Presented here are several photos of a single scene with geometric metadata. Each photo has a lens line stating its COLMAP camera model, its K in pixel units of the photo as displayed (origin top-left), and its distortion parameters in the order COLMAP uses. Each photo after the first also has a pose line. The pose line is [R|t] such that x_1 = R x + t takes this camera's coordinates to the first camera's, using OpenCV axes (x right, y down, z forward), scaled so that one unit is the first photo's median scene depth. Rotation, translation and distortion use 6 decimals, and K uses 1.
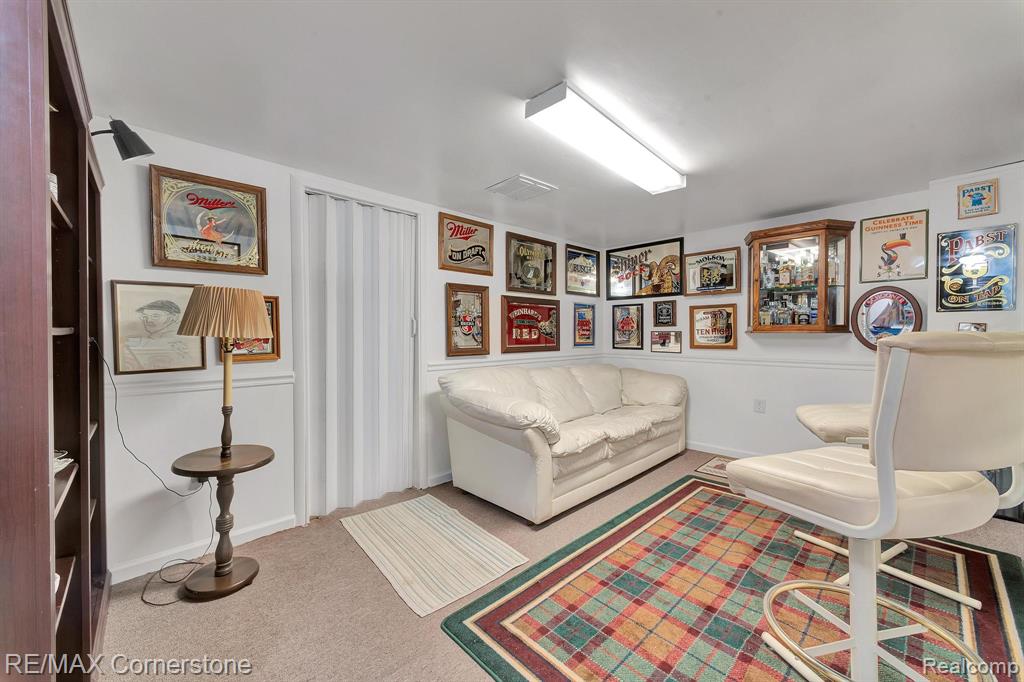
lens RADIAL K [[399.6, 0, 510.1], [0, 399.6, 337.9], [0, 0, 1]] dist [0.009492, -0.000241]
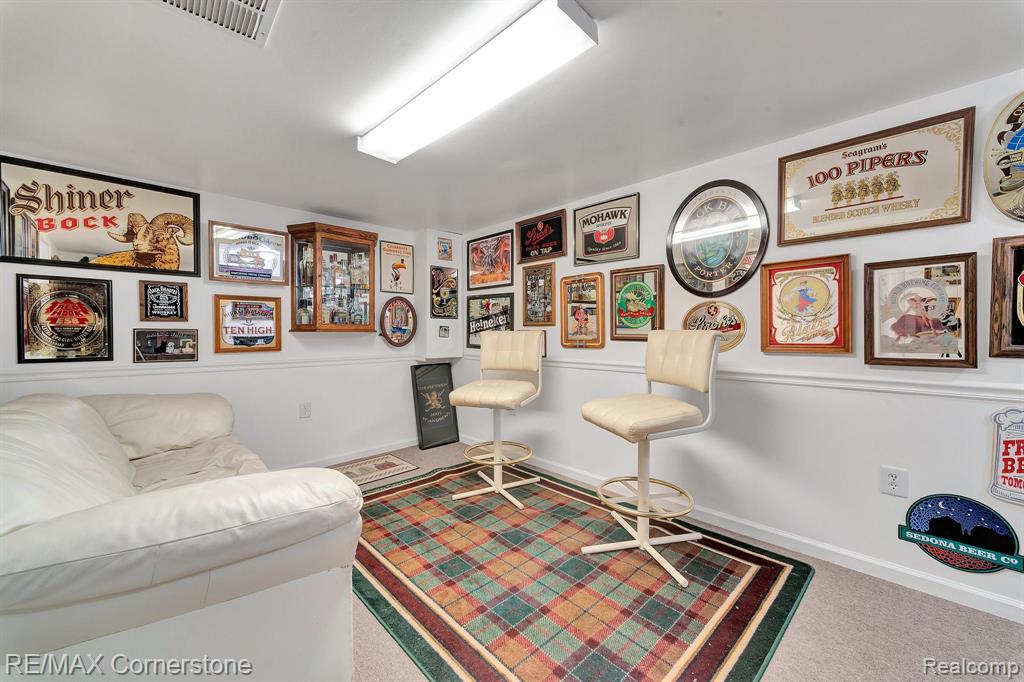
lens RADIAL K [[399.6, 0, 512.1], [0, 399.6, 337.8], [0, 0, 1]] dist [0.009492, -0.000241]
pose [[-0.006379, -0.007423, 0.999952, -0.339586], [0.013885, 0.999875, 0.007511, 0.000685], [-0.999883, 0.013932, -0.006275, 0.579978]]
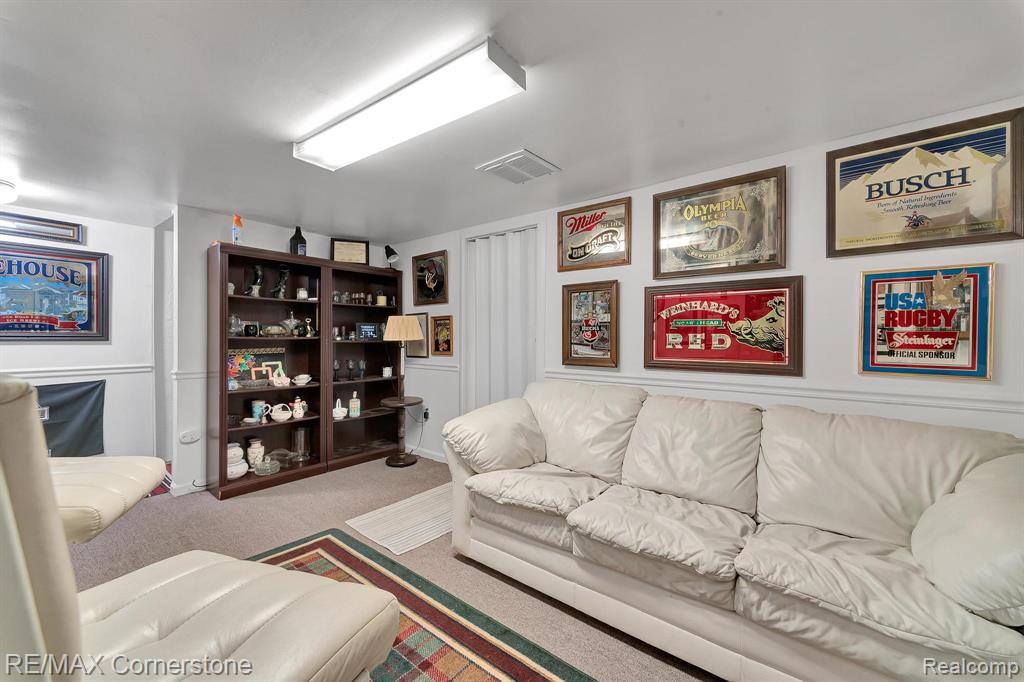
lens RADIAL K [[399.6, 0, 510.3], [0, 399.6, 338.0], [0, 0, 1]] dist [0.009492, -0.000241]
pose [[0.136584, 0.006733, -0.990606, 0.722559], [-0.013369, 0.999898, 0.004953, -0.017708], [0.990538, 0.012567, 0.136660, 0.728100]]
